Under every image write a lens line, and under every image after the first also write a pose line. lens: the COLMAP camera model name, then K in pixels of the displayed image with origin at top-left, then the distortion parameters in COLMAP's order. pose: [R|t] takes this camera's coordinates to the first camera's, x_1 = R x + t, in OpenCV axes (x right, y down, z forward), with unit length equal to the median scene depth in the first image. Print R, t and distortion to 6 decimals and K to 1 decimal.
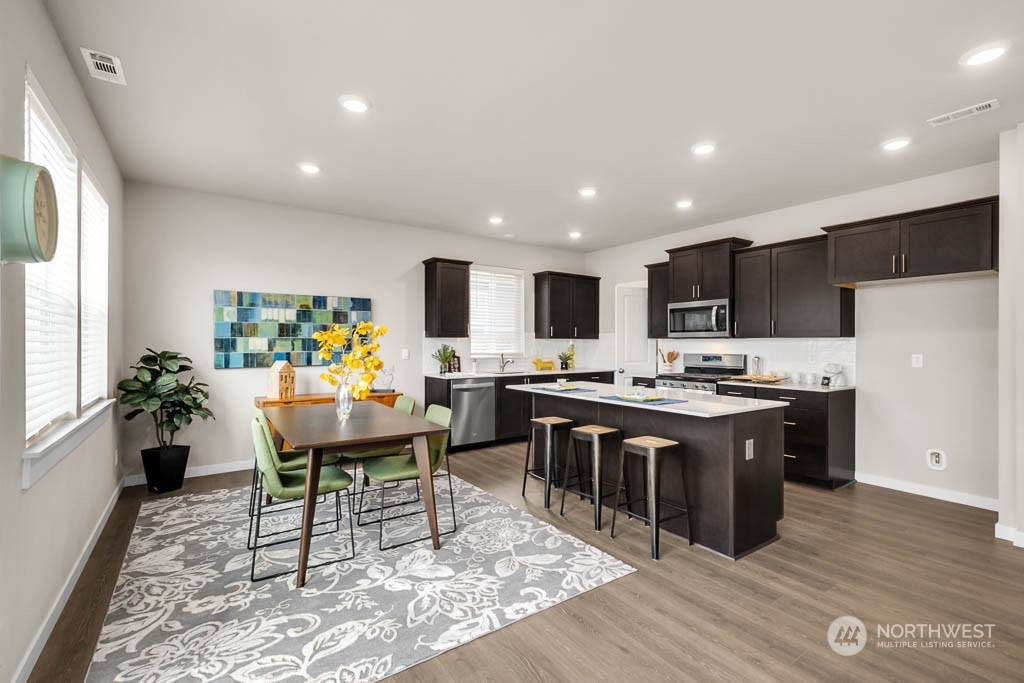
lens RADIAL K [[452.9, 0, 512.0], [0, 452.9, 341.5], [0, 0, 1]] dist [0.000548, 0.000097]
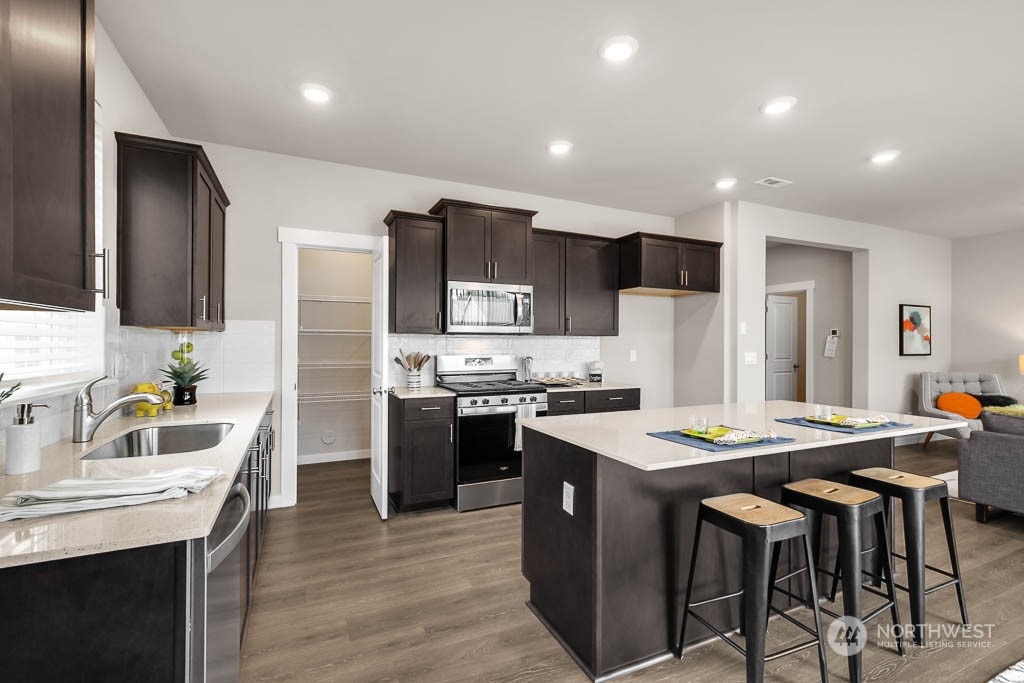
lens RADIAL K [[452.9, 0, 512.0], [0, 452.9, 341.5], [0, 0, 1]] dist [0.000548, 0.000097]
pose [[0.187991, -0.003344, 0.982165, -0.545244], [-0.010200, 0.999934, 0.005357, 0.000447], [-0.982118, -0.011025, 0.187944, 1.510965]]
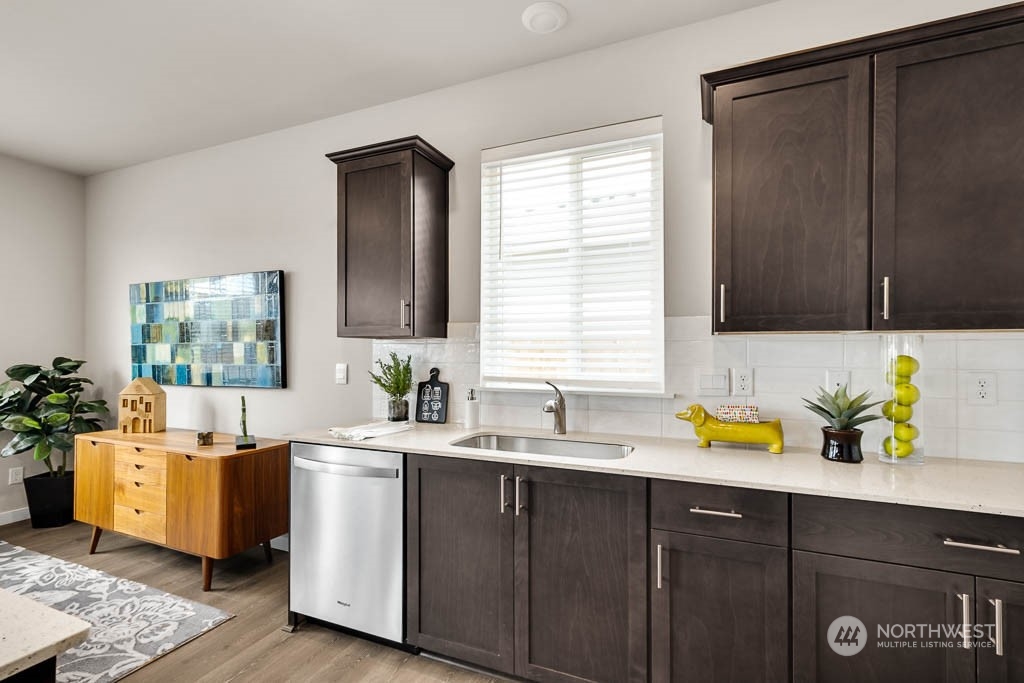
lens RADIAL K [[464.0, 0, 512.0], [0, 464.0, 341.5], [0, 0, 1]] dist [-0.001167, -0.000159]
pose [[0.515187, -0.009410, -0.857026, 0.353550], [0.008270, 0.999948, -0.006007, -0.002936], [0.857038, -0.003993, 0.515238, 1.058689]]
